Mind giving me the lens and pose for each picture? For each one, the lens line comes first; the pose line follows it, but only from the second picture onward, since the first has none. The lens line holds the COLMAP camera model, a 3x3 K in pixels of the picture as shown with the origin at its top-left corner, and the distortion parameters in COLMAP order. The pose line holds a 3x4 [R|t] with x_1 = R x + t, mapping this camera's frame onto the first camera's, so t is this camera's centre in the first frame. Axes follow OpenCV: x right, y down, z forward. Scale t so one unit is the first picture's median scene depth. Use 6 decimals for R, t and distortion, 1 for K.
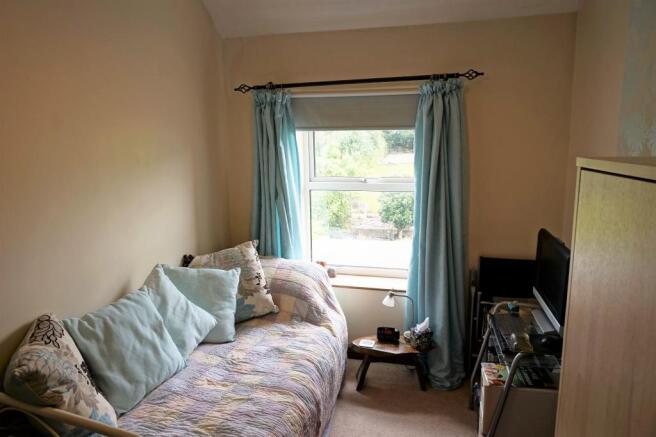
lens RADIAL K [[461.7, 0, 328.0], [0, 461.7, 218.5], [0, 0, 1]] dist [-0.003761, -0.000653]
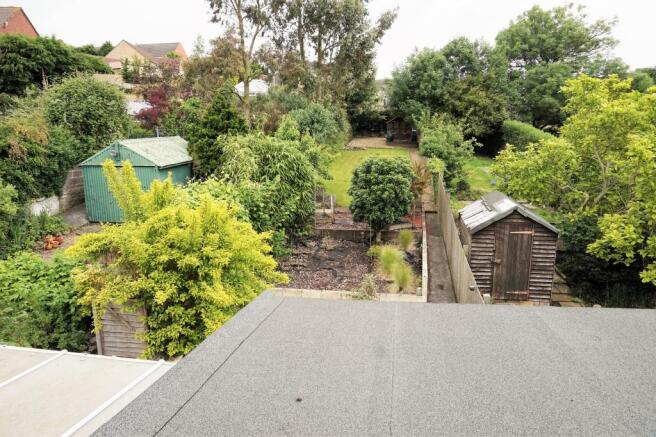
lens RADIAL K [[461.7, 0, 328.0], [0, 461.7, 218.5], [0, 0, 1]] dist [-0.003761, -0.000653]
pose [[0.996507, -0.019571, 0.081178, 0.009416], [0.017190, 0.999404, 0.029930, -0.019525], [-0.081715, -0.028430, 0.996250, 0.217340]]
